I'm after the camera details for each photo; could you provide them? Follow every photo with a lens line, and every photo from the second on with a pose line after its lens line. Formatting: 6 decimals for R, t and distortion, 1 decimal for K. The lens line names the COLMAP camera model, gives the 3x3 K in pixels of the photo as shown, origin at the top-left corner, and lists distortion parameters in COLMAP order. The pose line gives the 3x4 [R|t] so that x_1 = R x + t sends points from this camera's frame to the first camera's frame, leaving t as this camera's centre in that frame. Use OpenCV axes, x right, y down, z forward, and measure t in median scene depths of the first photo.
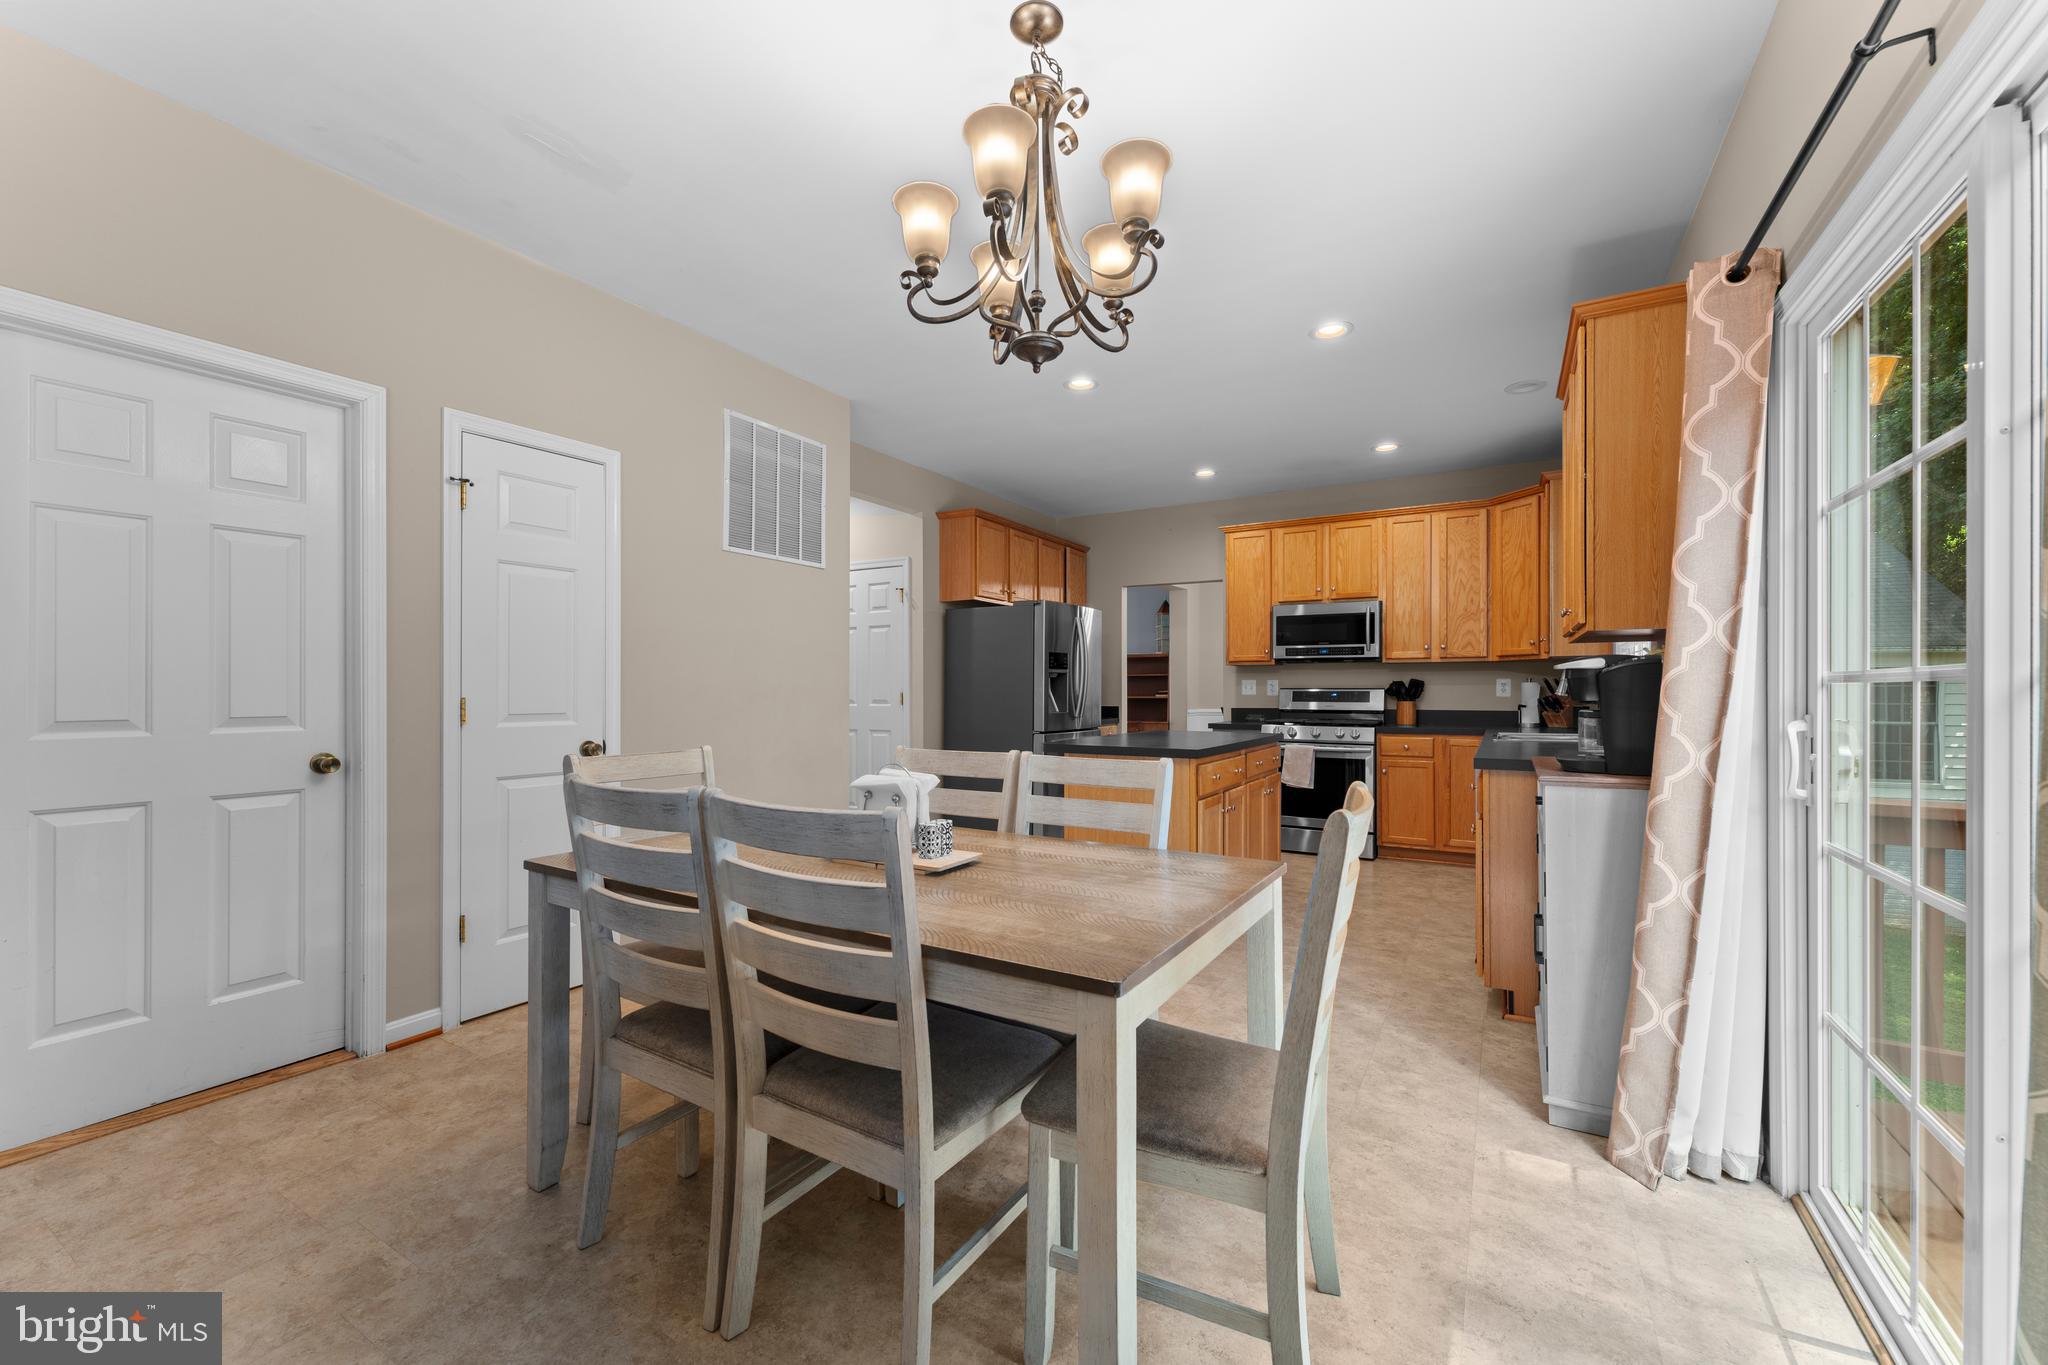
lens RADIAL K [[816.2, 0, 1019.1], [0, 816.2, 683.7], [0, 0, 1]] dist [-0.000887, -0.000534]
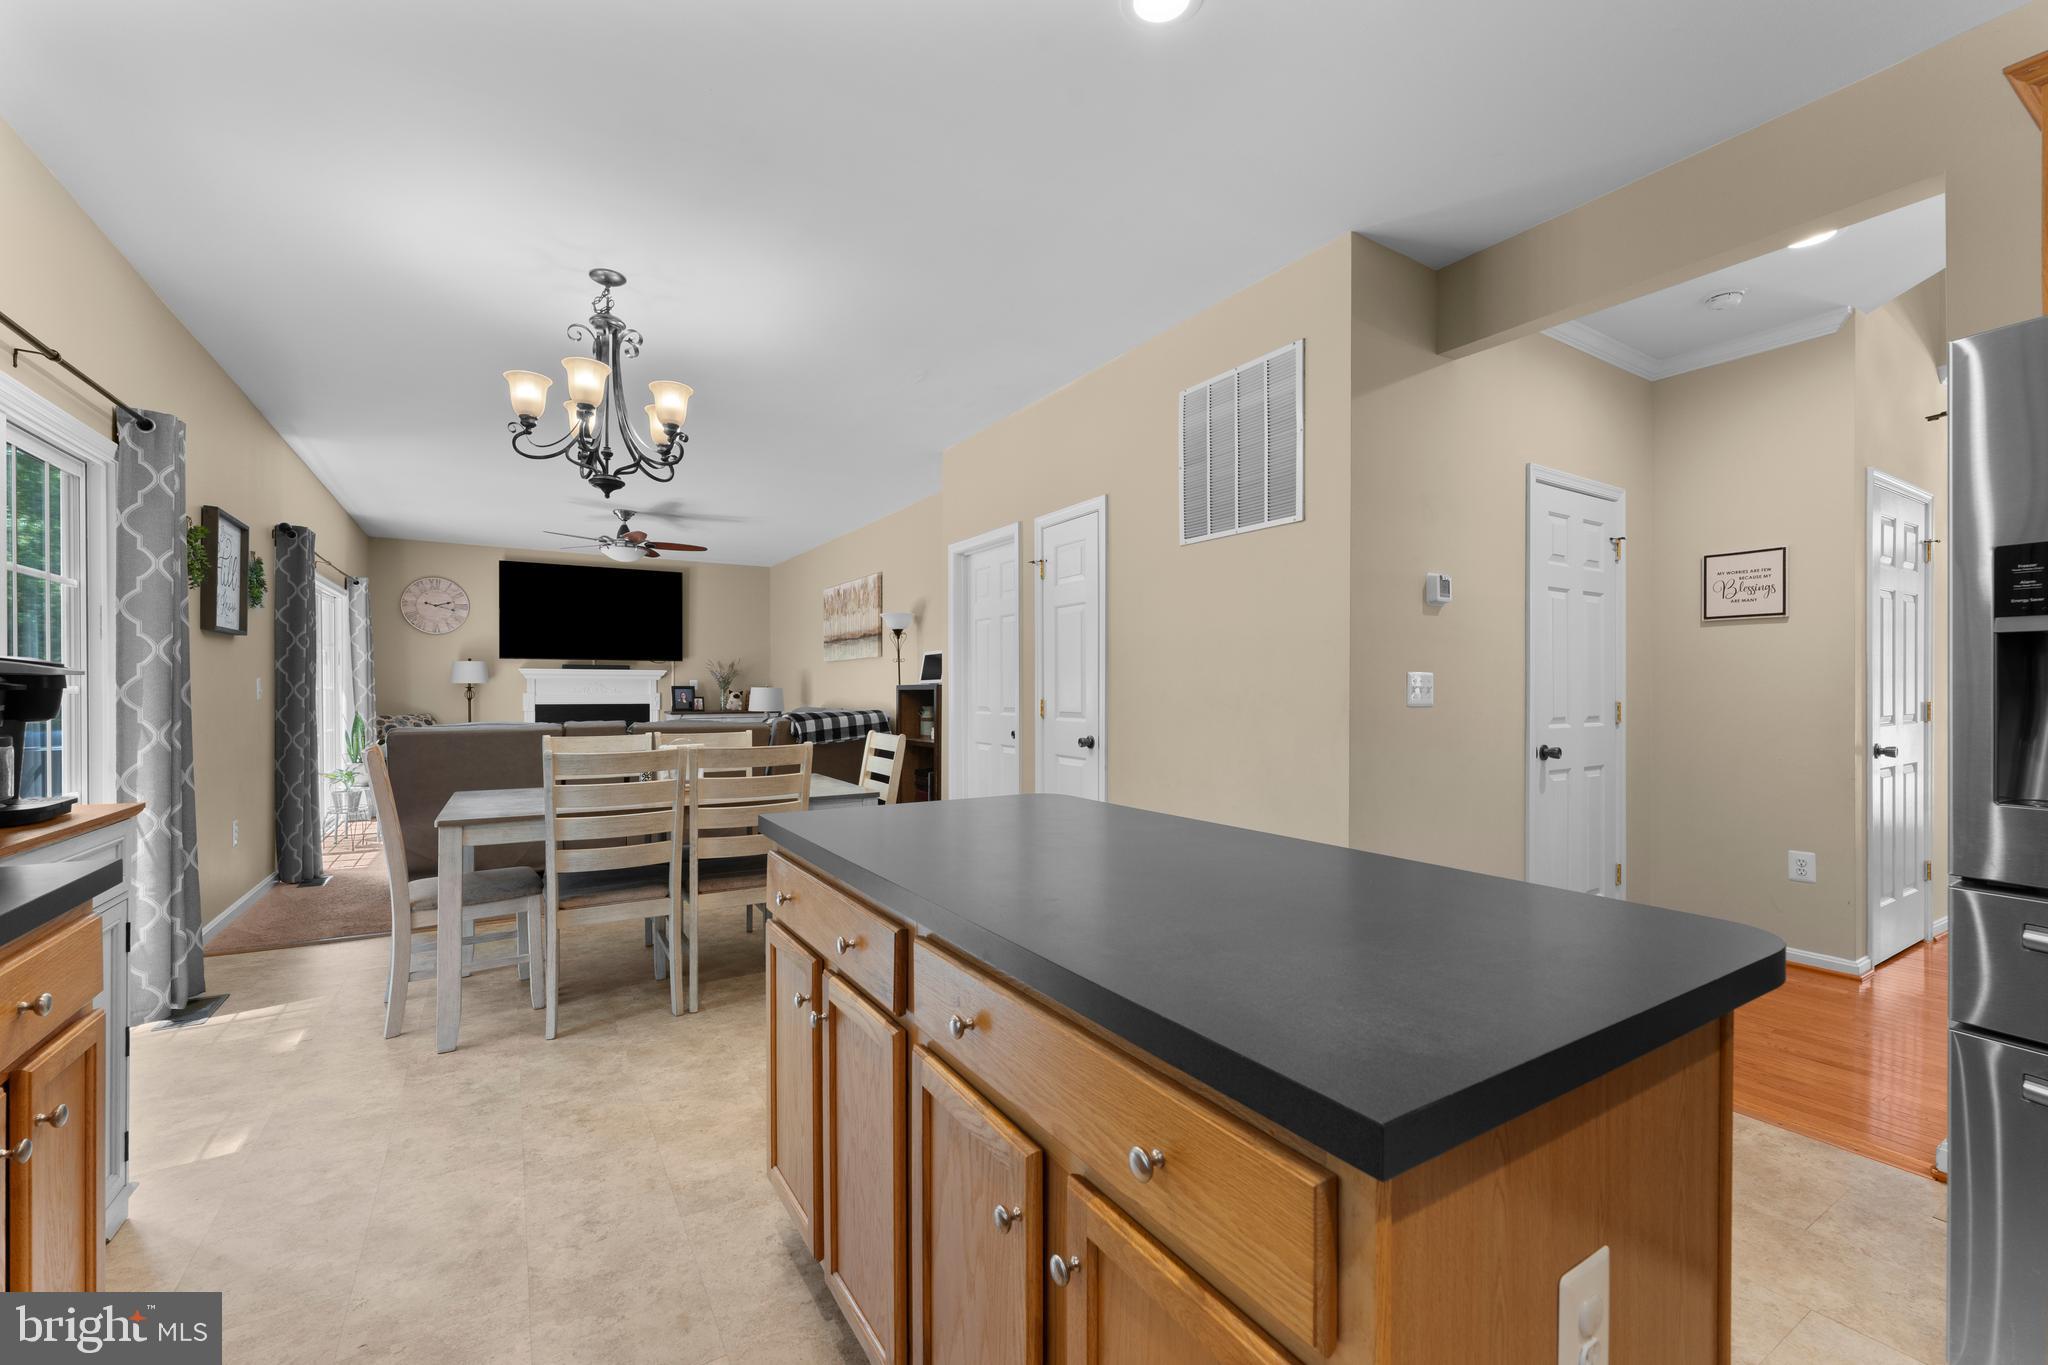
lens RADIAL K [[844.1, 0, 1021.9], [0, 844.1, 679.9], [0, 0, 1]] dist [0.000247, -0.000289]
pose [[-0.463705, -0.006469, -0.885966, 0.368989], [0.010395, 0.999865, -0.012741, 0.000099], [0.885928, -0.015118, -0.463575, 0.825413]]
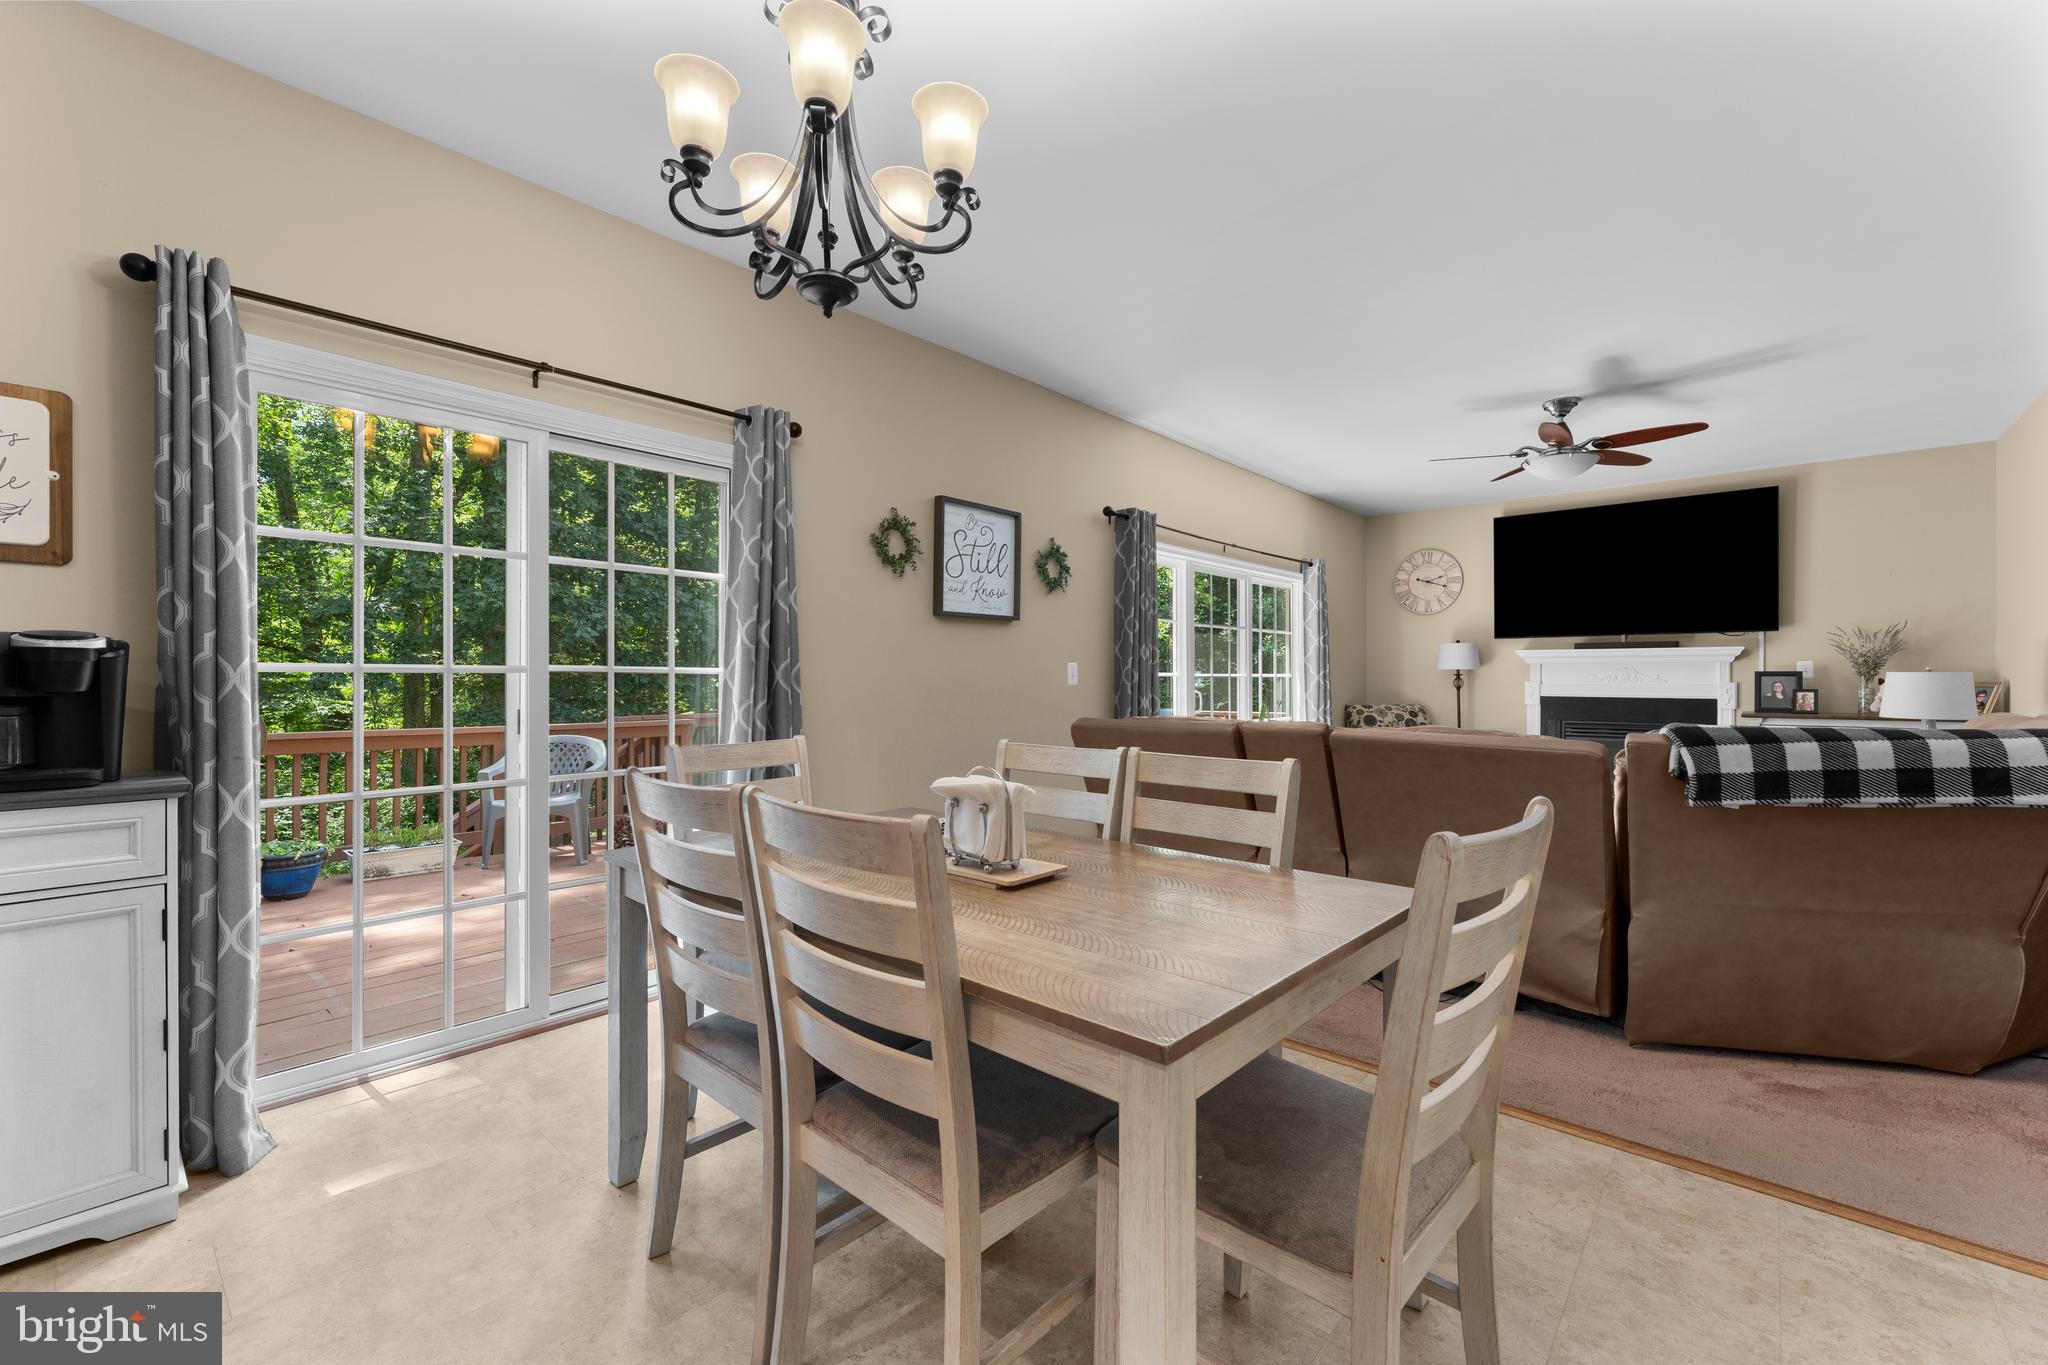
lens RADIAL K [[844.1, 0, 1021.9], [0, 844.1, 679.9], [0, 0, 1]] dist [0.000247, -0.000289]
pose [[-0.982146, -0.000492, 0.188119, -0.118810], [-0.002126, 0.999962, -0.008484, 0.004990], [-0.188108, -0.008732, -0.982110, 0.621434]]
